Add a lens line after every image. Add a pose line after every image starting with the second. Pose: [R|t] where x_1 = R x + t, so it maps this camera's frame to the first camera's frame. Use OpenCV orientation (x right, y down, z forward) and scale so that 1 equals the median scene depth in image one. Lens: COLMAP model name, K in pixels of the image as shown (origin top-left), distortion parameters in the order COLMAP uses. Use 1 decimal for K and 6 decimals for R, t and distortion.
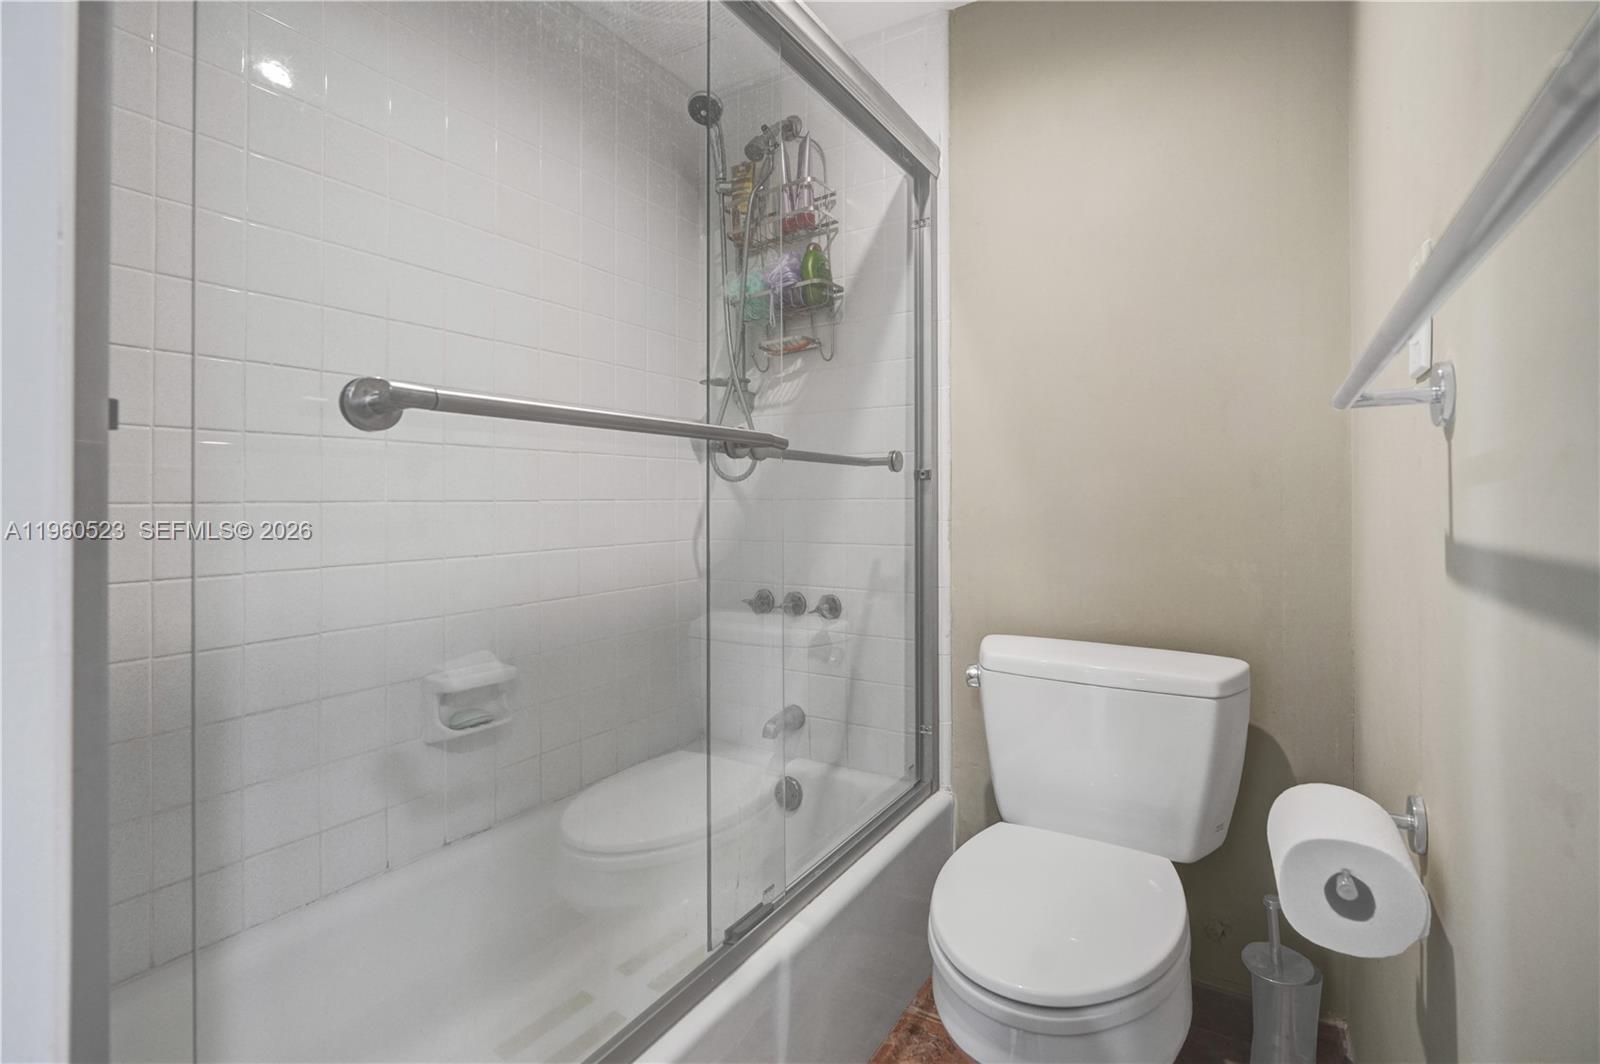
lens RADIAL K [[756.9, 0, 806.3], [0, 756.9, 511.1], [0, 0, 1]] dist [-0.006394, 0.000033]
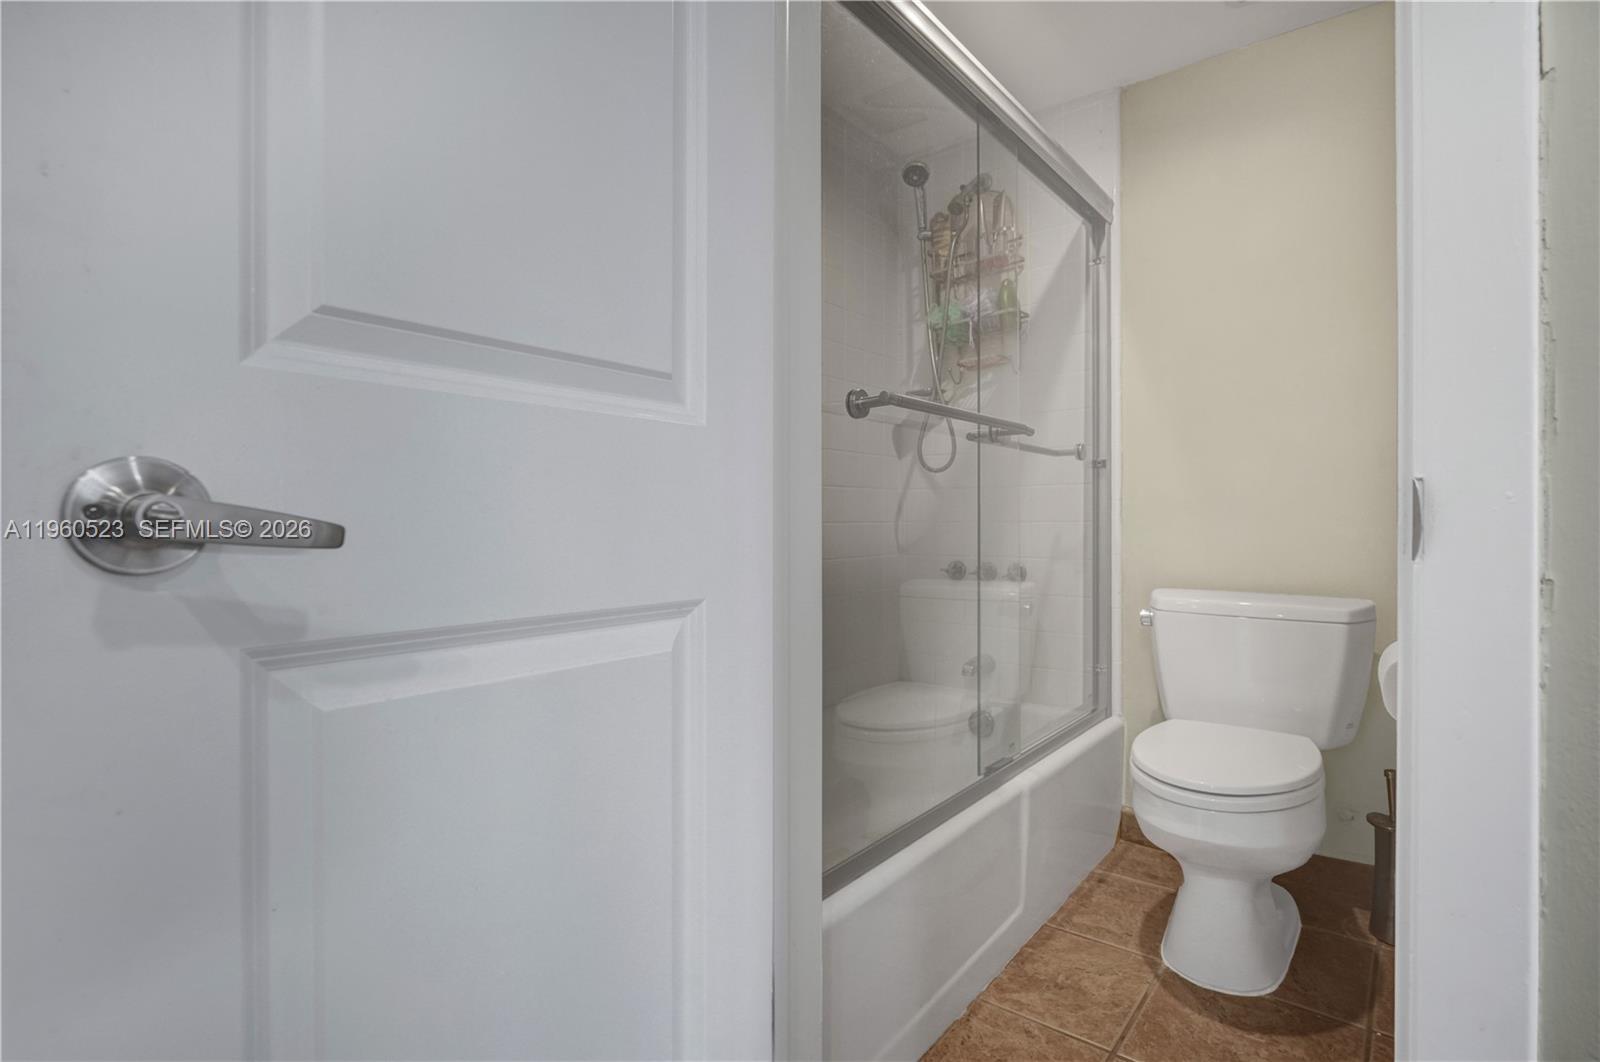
lens RADIAL K [[780.5, 0, 809.6], [0, 780.5, 535.2], [0, 0, 1]] dist [-0.011098, -0.000869]
pose [[0.992647, 0.001215, -0.121039, -0.160677], [-0.000137, 0.999960, 0.008919, 0.057487], [0.121045, -0.008837, 0.992608, -0.326334]]
